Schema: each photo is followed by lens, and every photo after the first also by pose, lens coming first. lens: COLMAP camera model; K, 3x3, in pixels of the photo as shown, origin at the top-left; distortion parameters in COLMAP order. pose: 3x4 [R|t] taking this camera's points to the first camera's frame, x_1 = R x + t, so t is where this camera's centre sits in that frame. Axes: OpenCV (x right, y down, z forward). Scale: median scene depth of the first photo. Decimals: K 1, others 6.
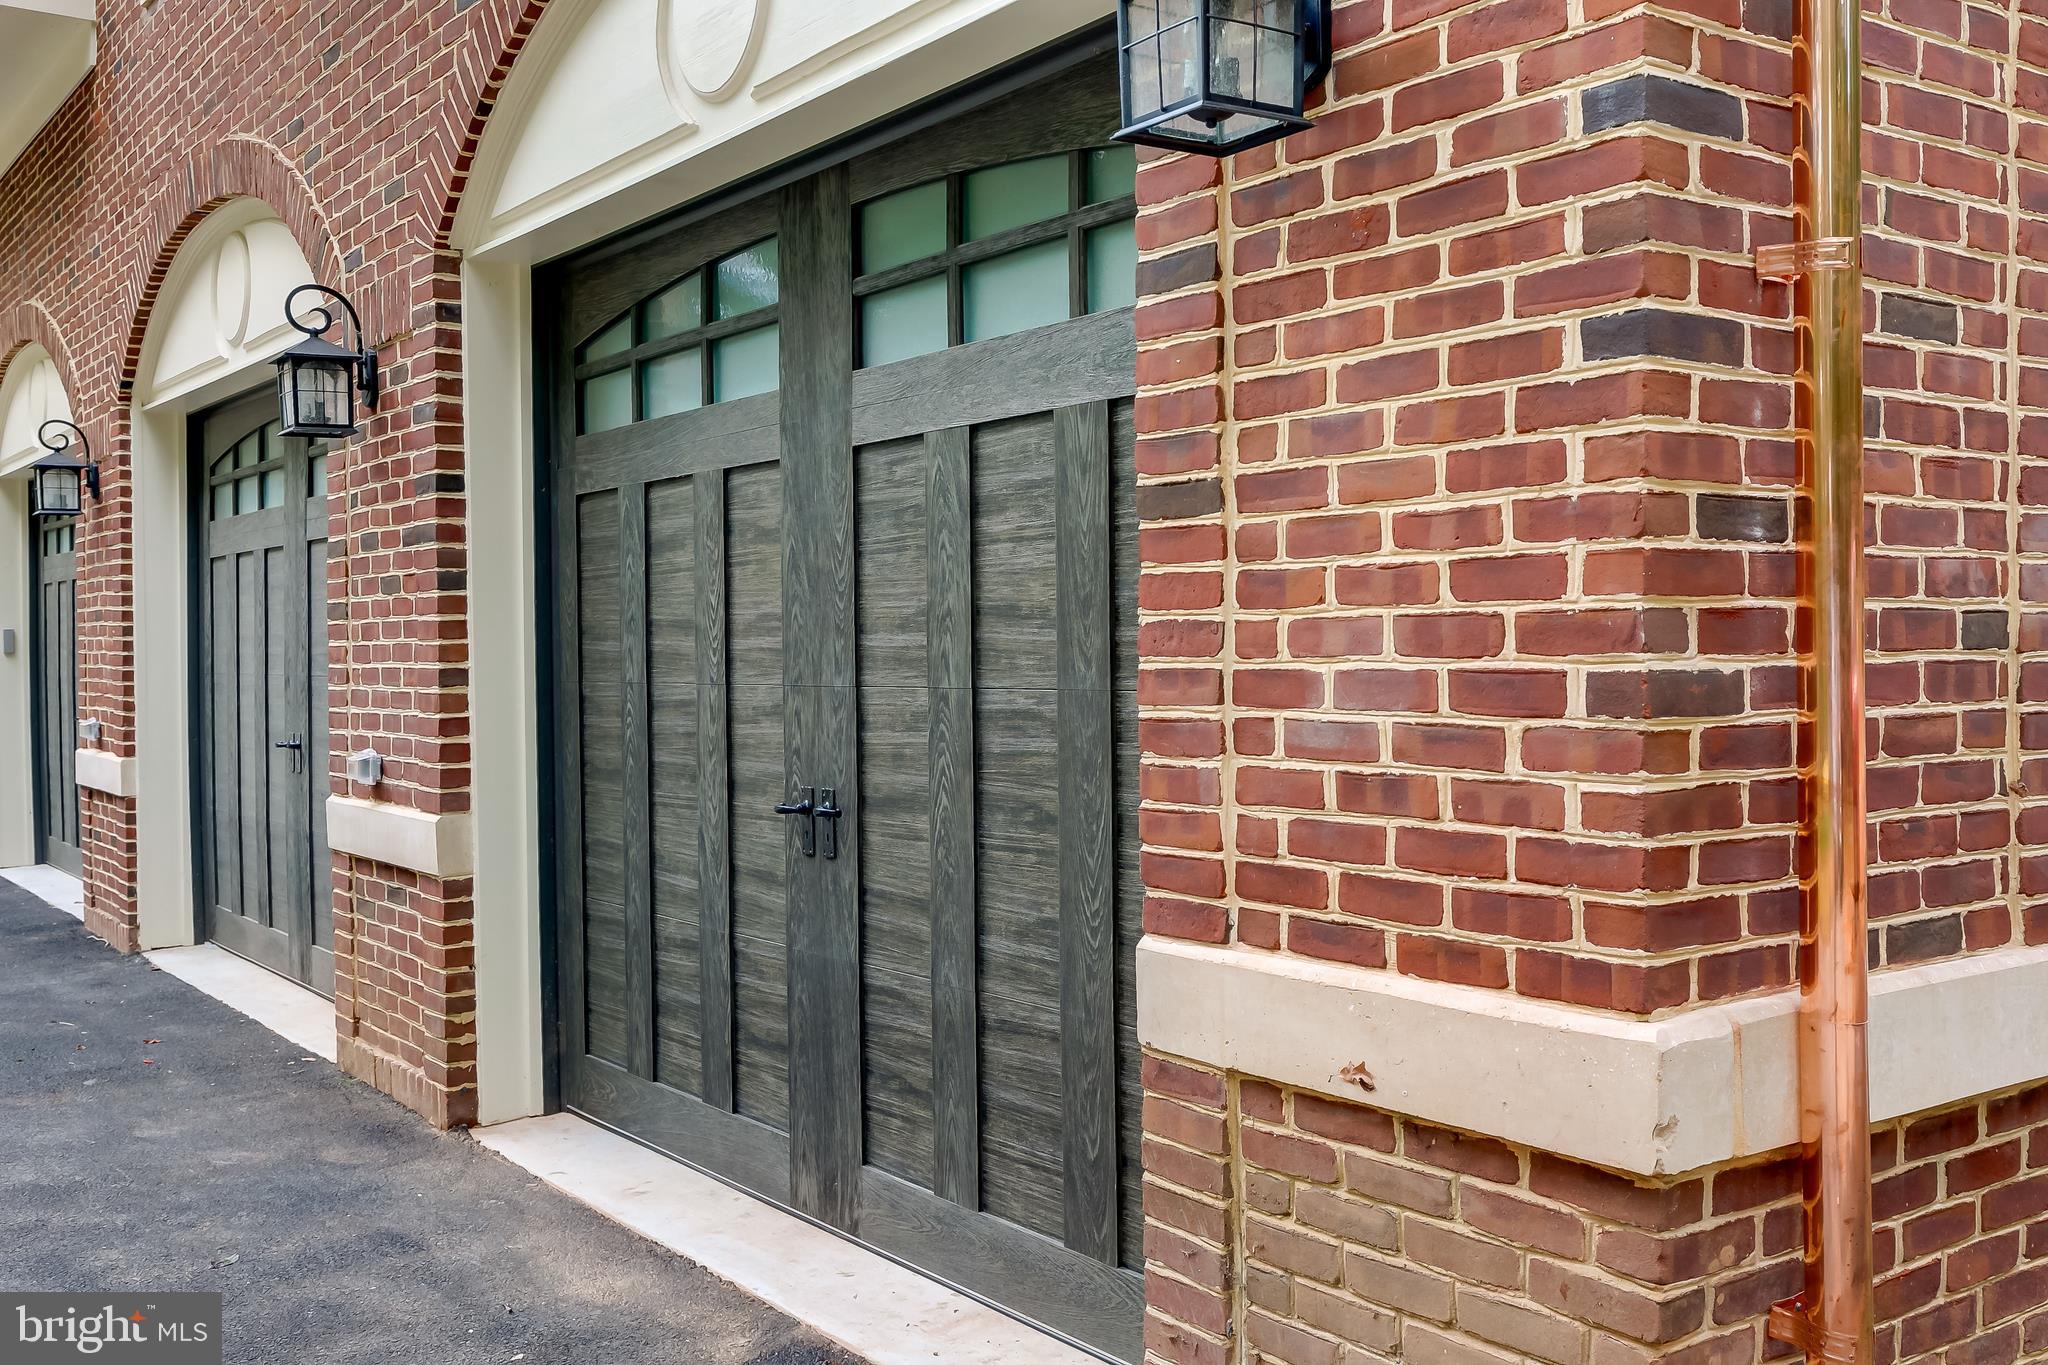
lens RADIAL K [[1971.7, 0, 1024.7], [0, 1971.7, 674.2], [0, 0, 1]] dist [-0.000037, 0.000000]
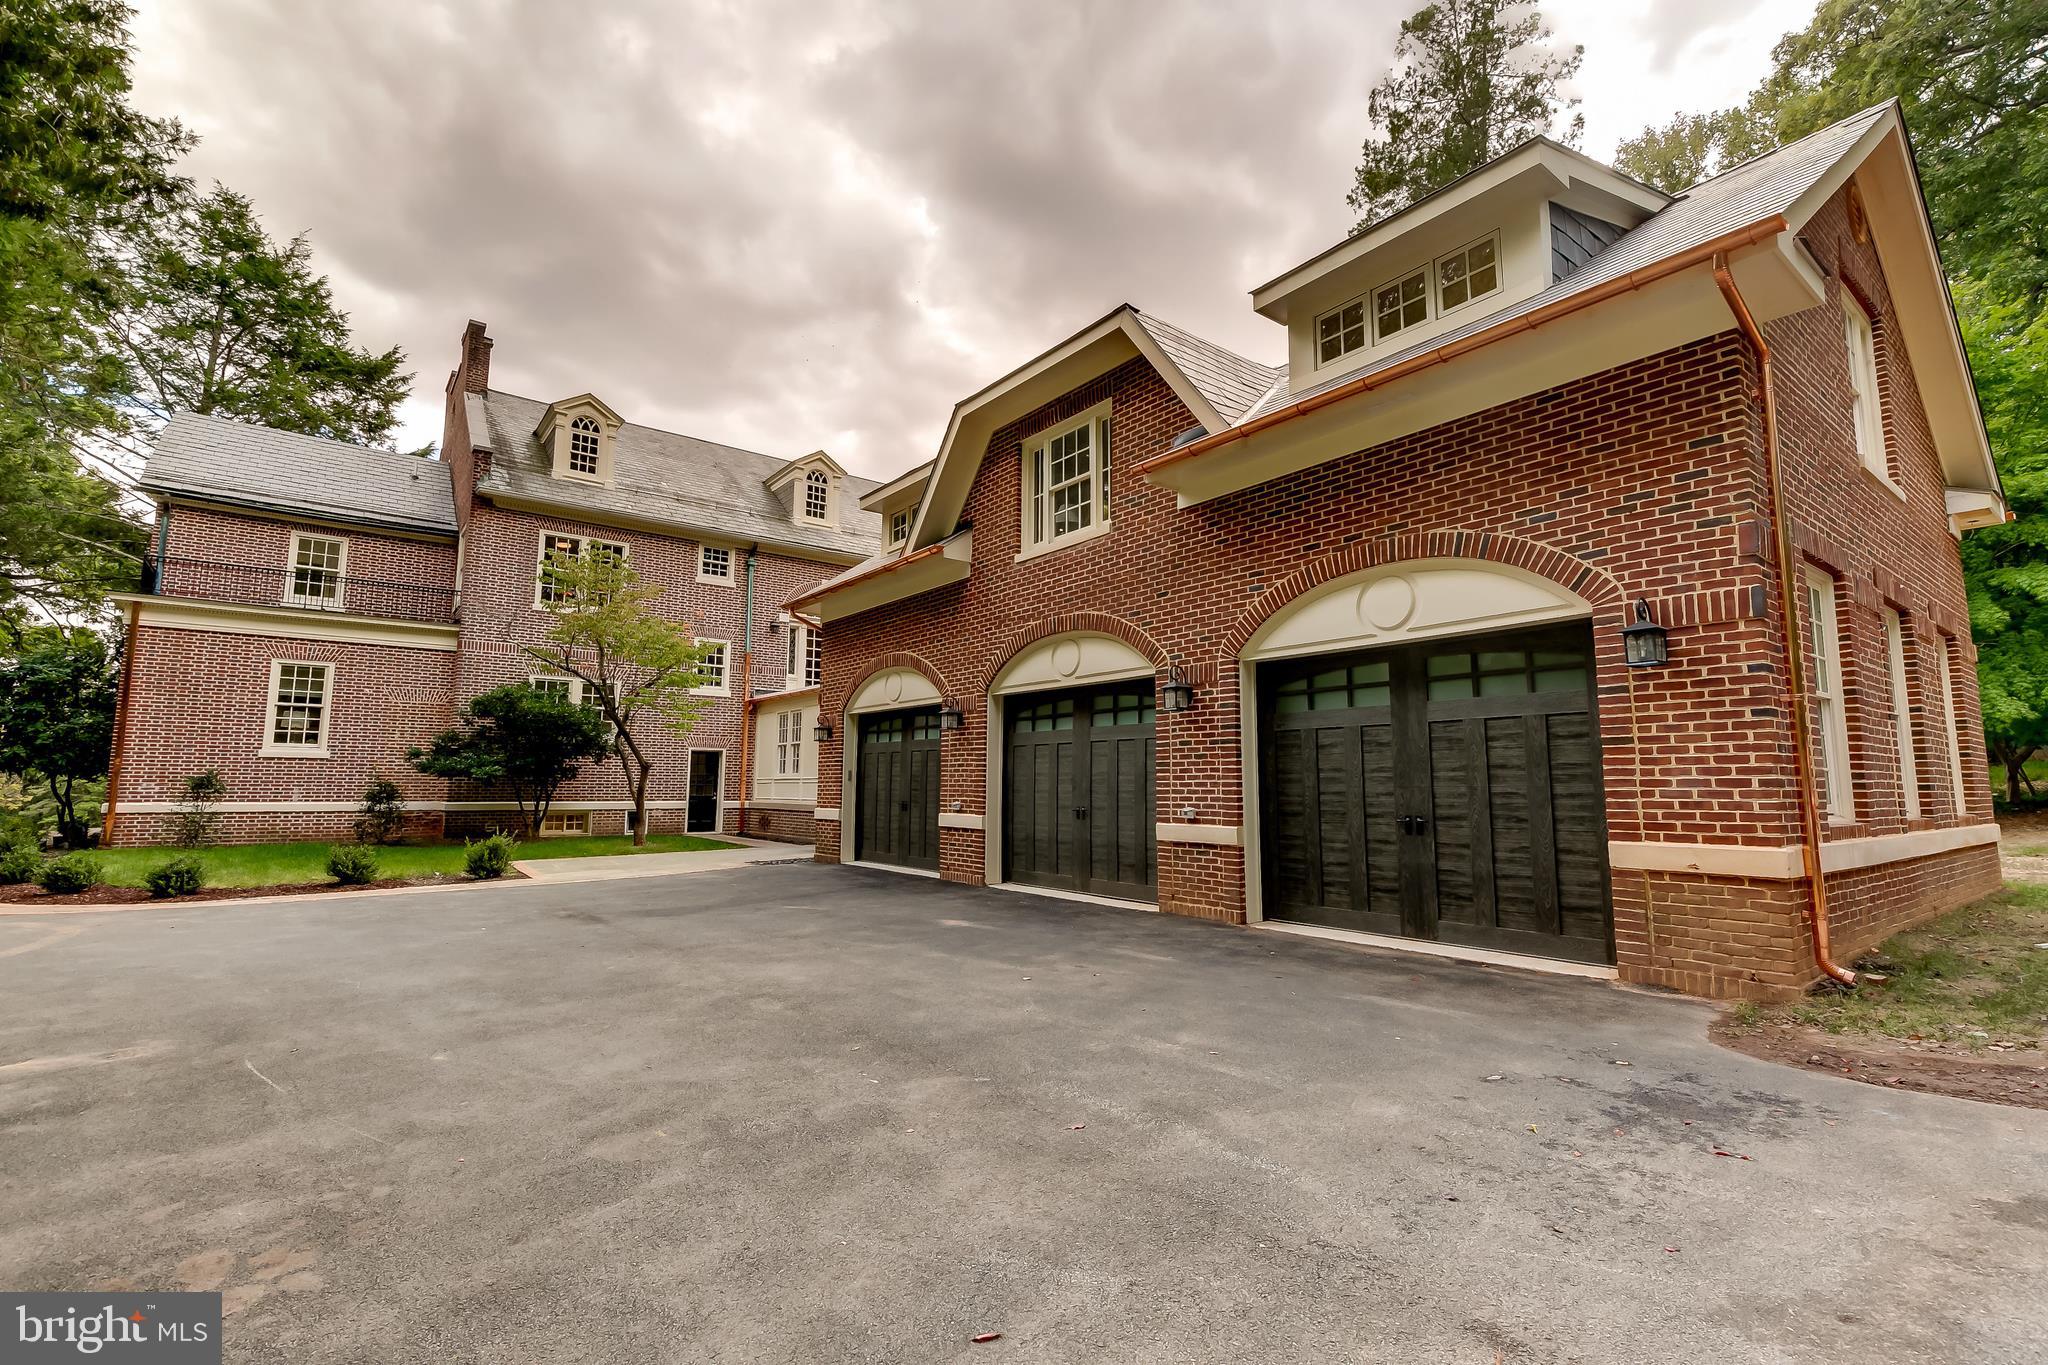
lens RADIAL K [[925.3, 0, 1020.0], [0, 925.3, 674.3], [0, 0, 1]] dist [0.001173, 0.000288]
pose [[0.999758, 0.019350, 0.010450, -1.376973], [-0.017710, 0.990124, -0.139073, 0.082526], [-0.013038, 0.138855, 0.990227, -1.144652]]
